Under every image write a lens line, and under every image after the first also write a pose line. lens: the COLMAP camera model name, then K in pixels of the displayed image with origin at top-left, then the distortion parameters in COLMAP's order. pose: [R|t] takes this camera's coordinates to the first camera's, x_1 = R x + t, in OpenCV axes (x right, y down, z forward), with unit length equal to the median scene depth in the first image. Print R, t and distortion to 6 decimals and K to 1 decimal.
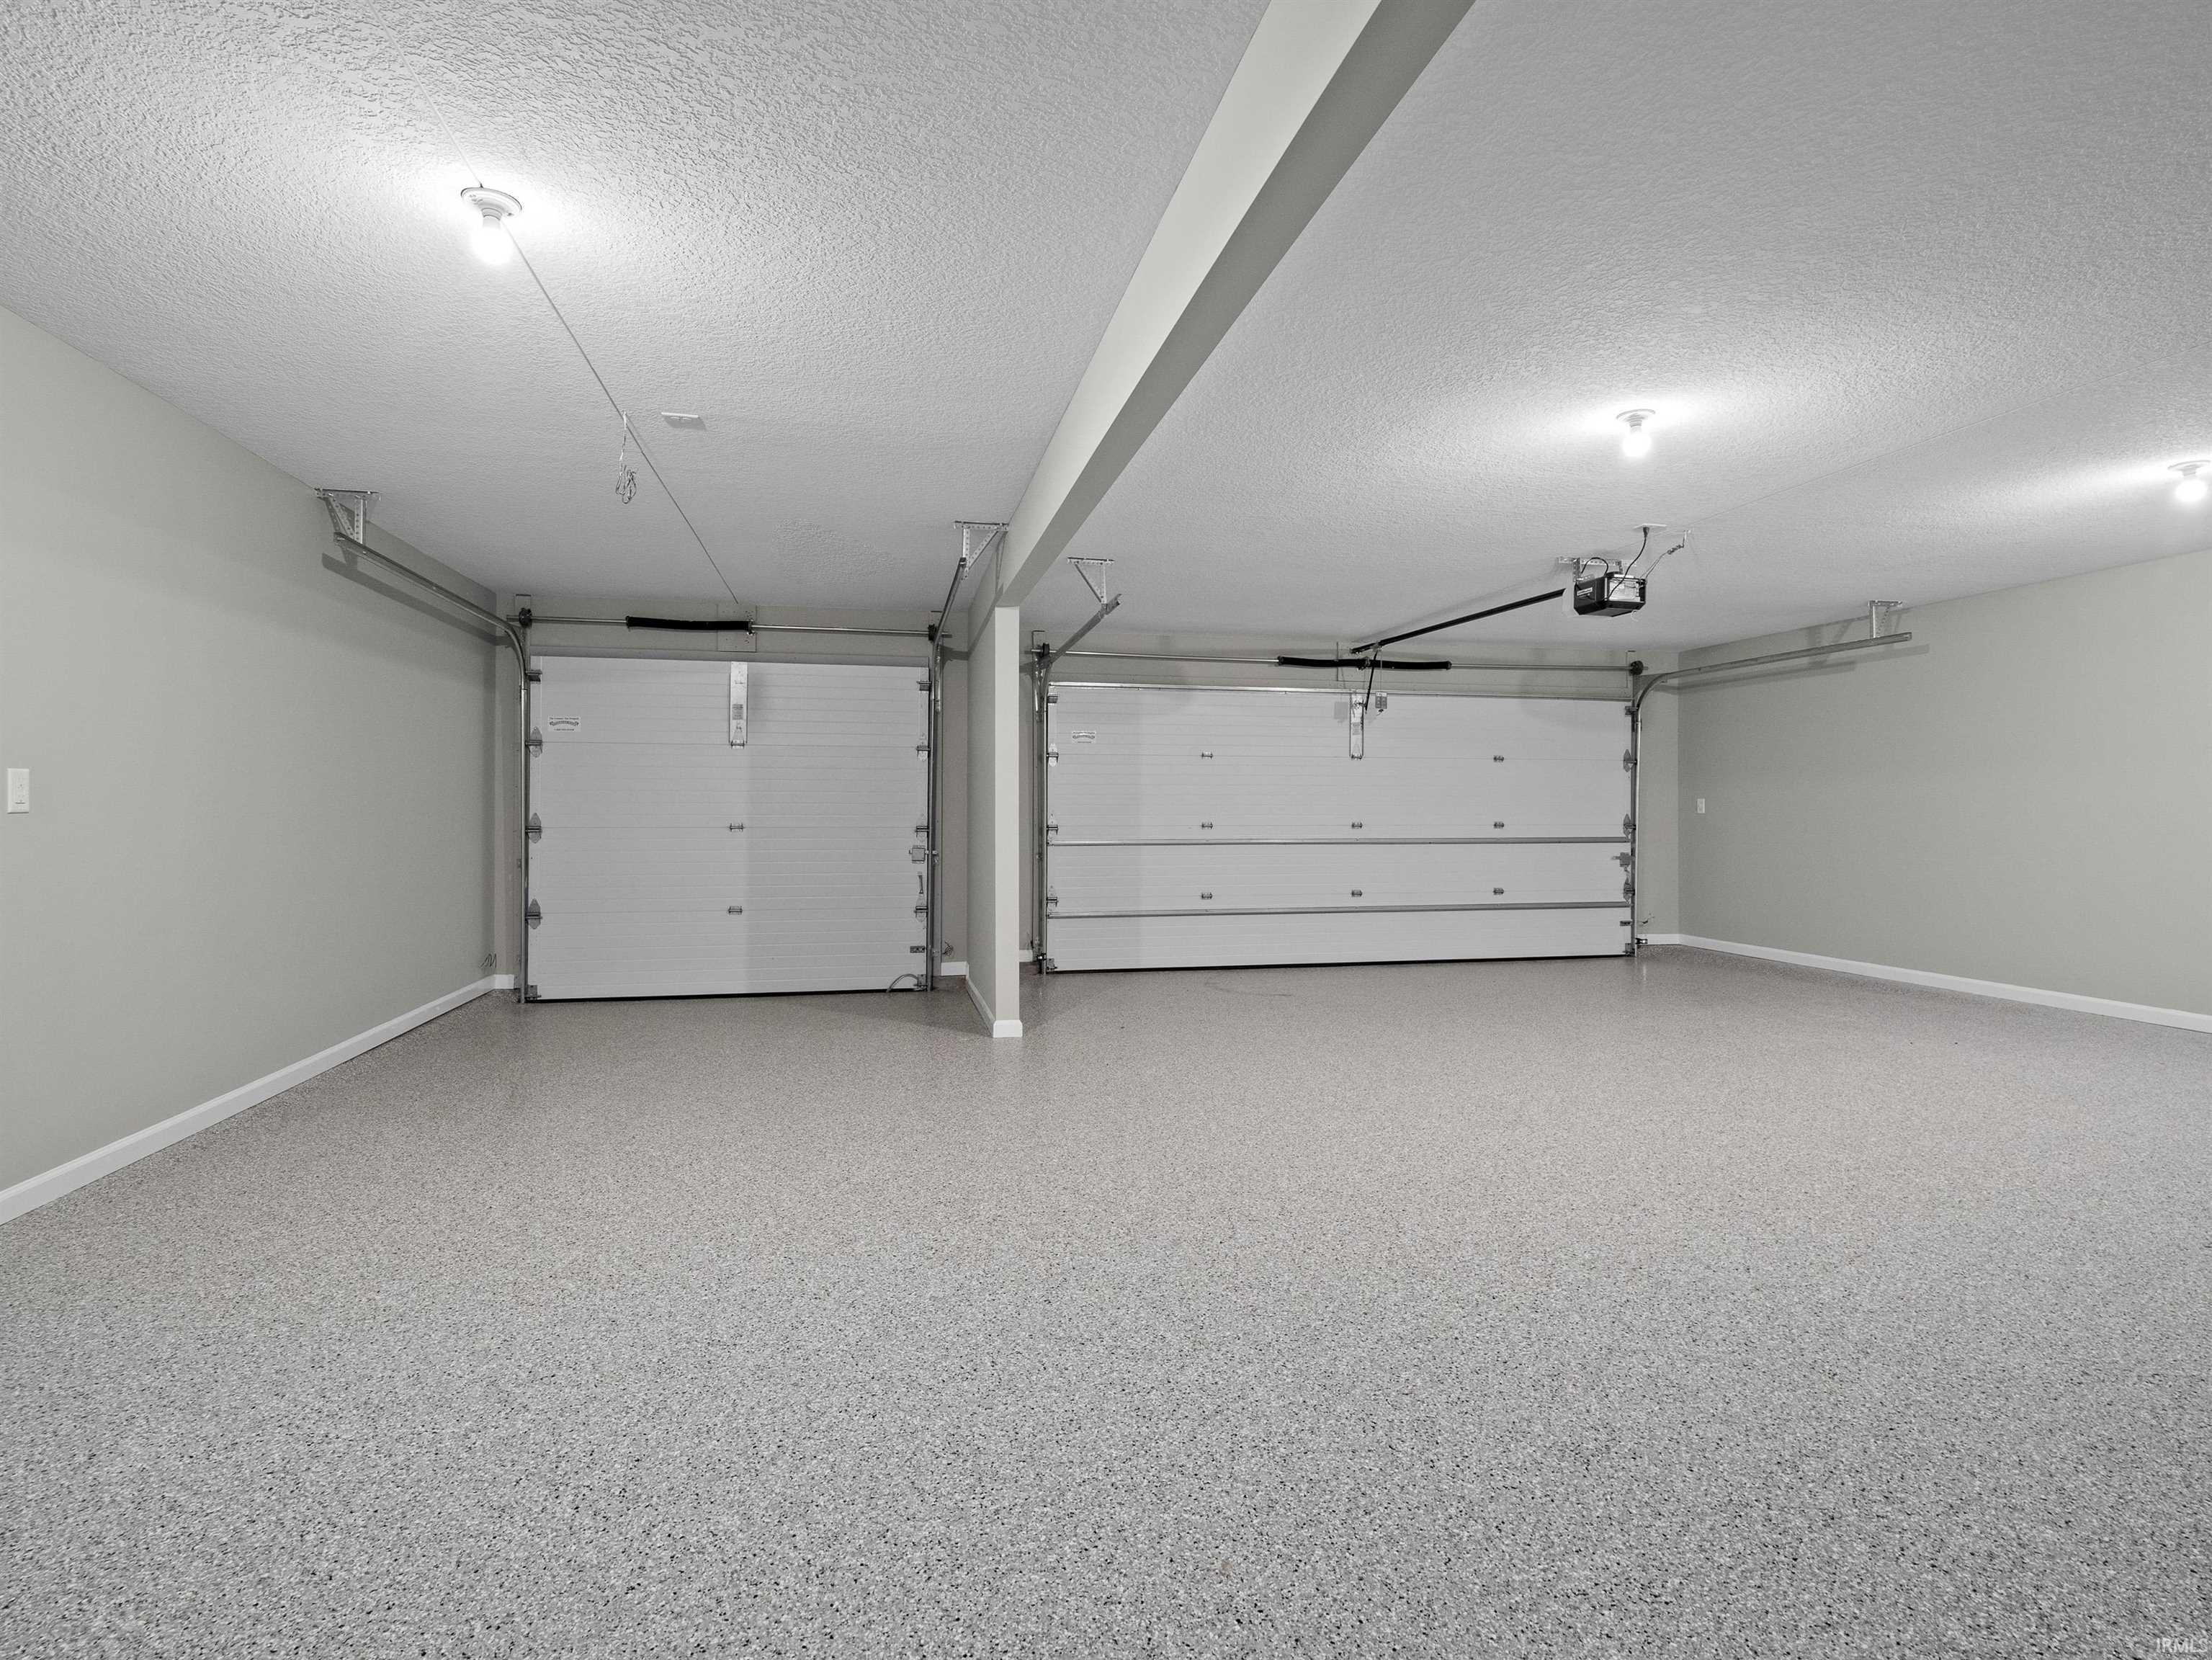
lens RADIAL K [[1076.4, 0, 1094.7], [0, 1076.4, 833.9], [0, 0, 1]] dist [0.003732, -0.008436]
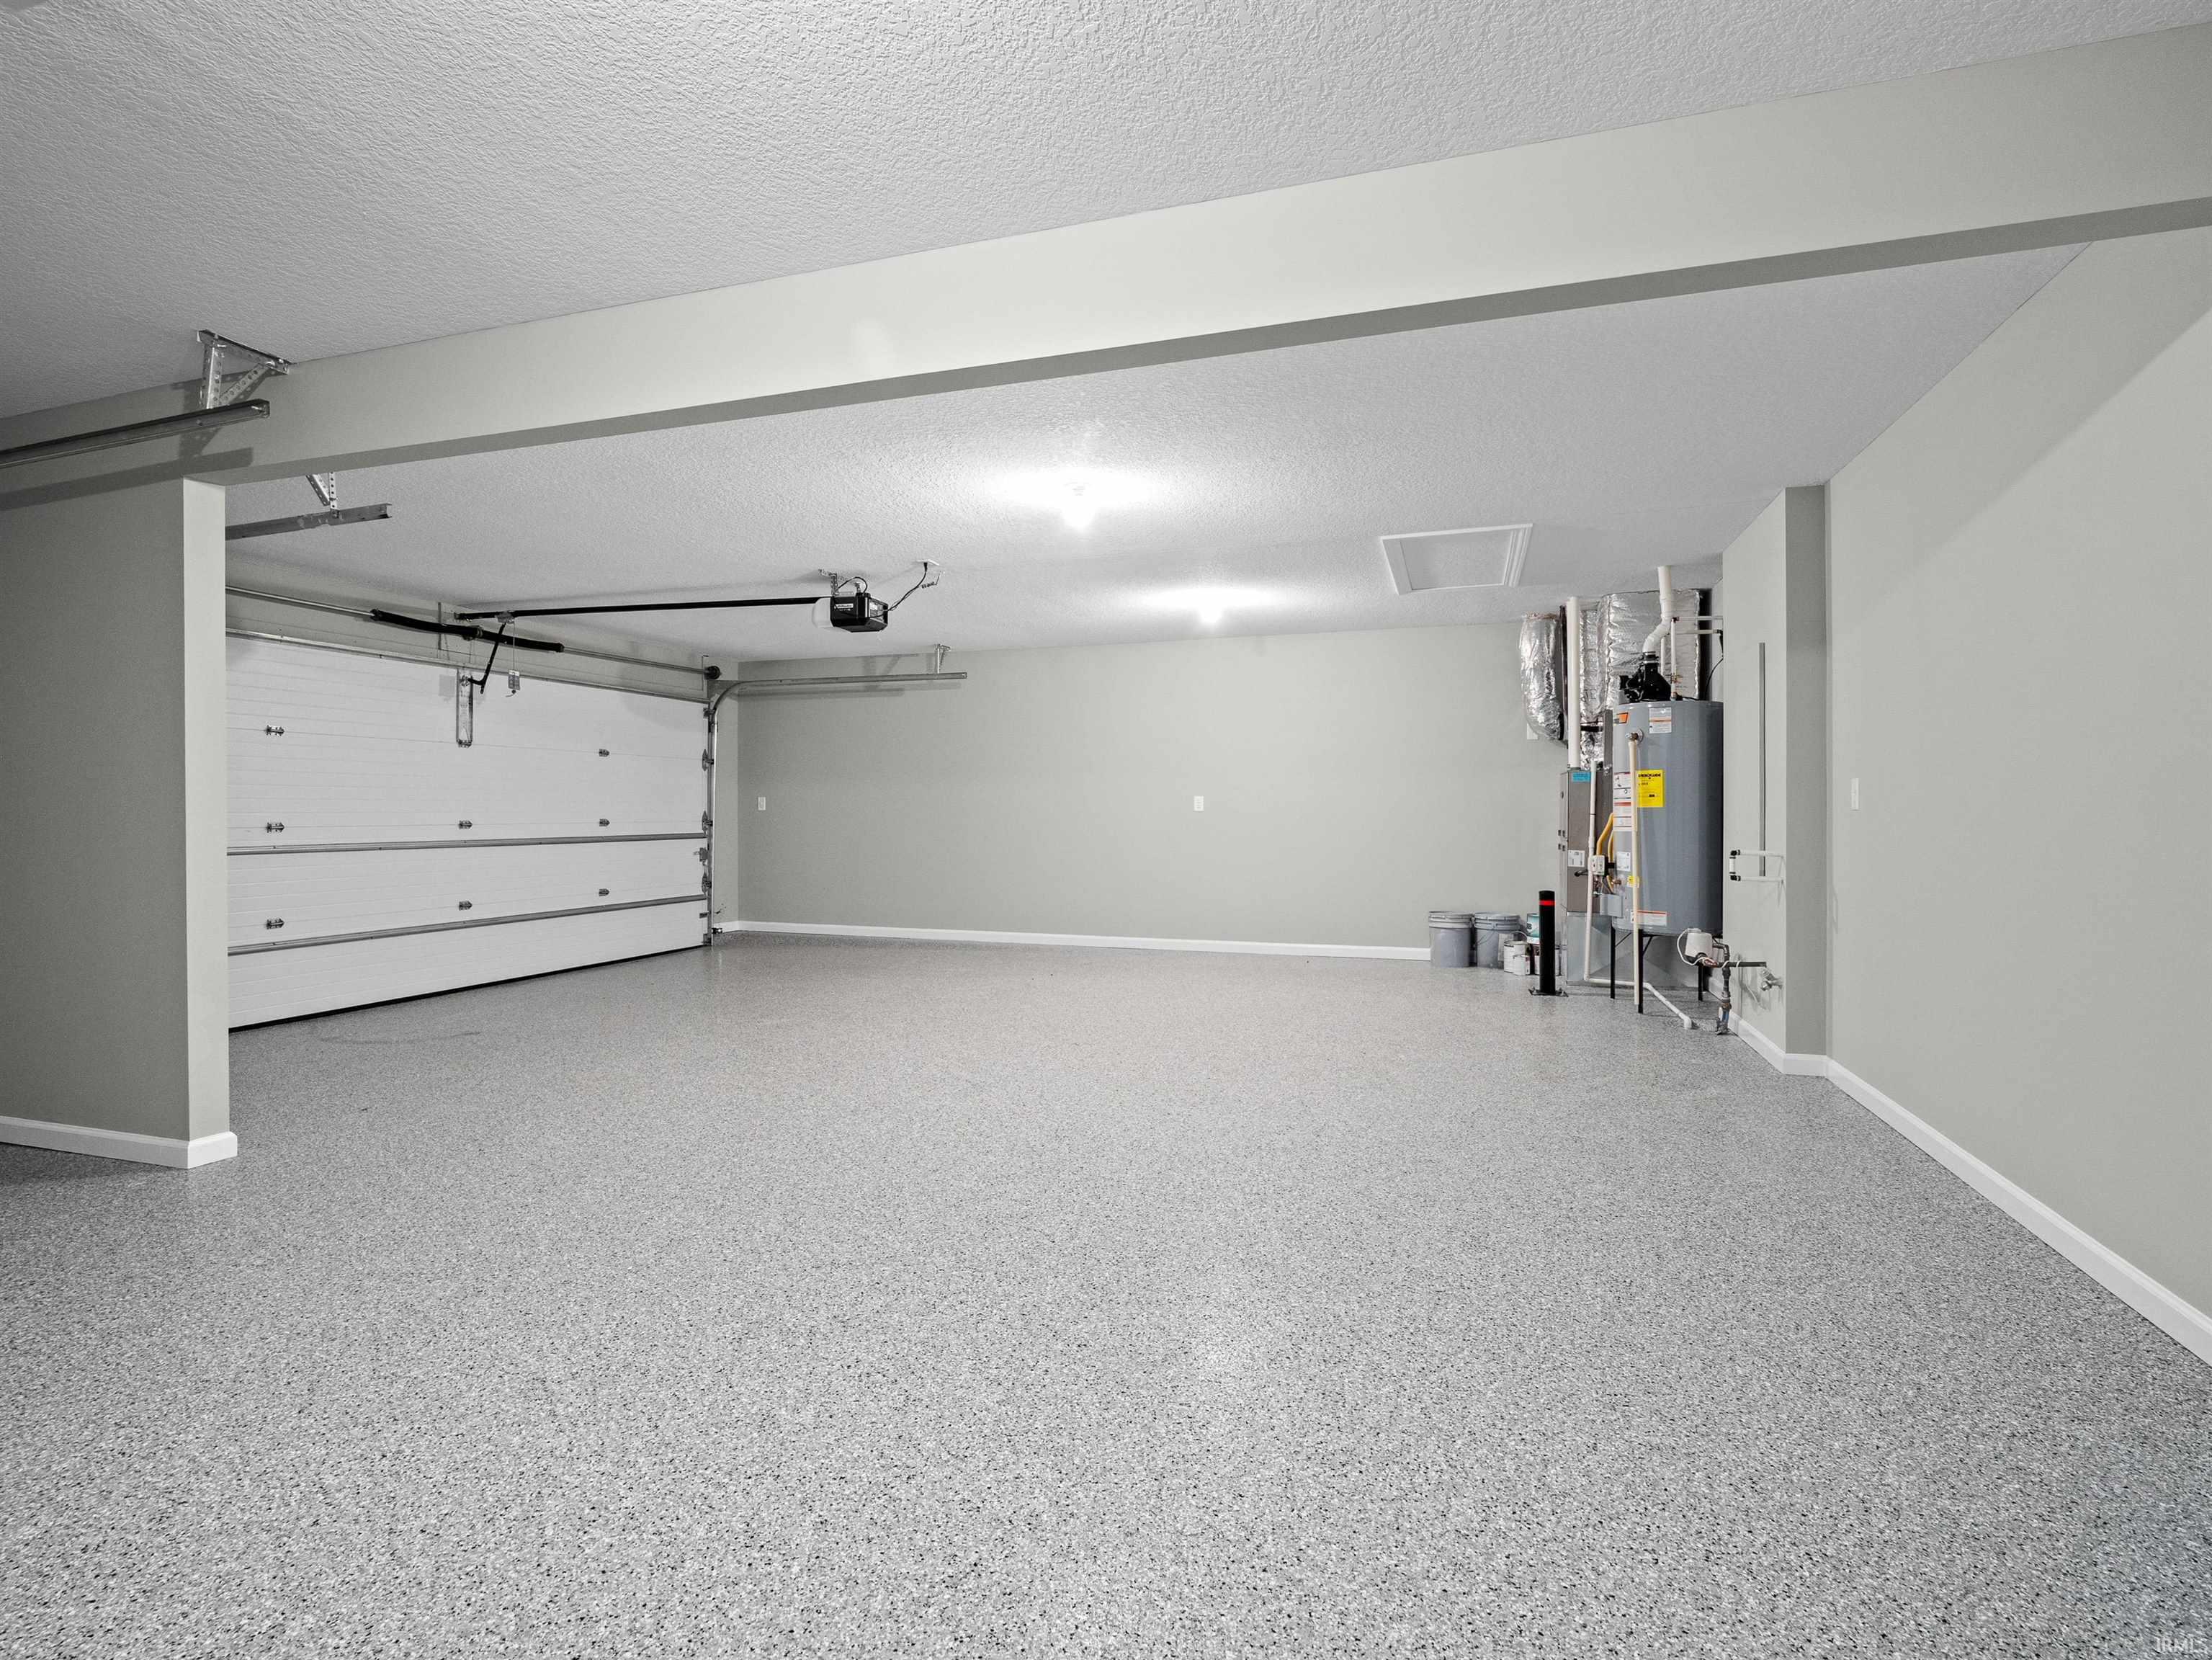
lens RADIAL K [[1076.4, 0, 1094.7], [0, 1076.4, 833.9], [0, 0, 1]] dist [0.003732, -0.008436]
pose [[0.517287, -0.019068, 0.855600, -0.216667], [0.016792, 0.999785, 0.012130, -0.002396], [-0.855647, 0.008093, 0.517496, 0.138422]]
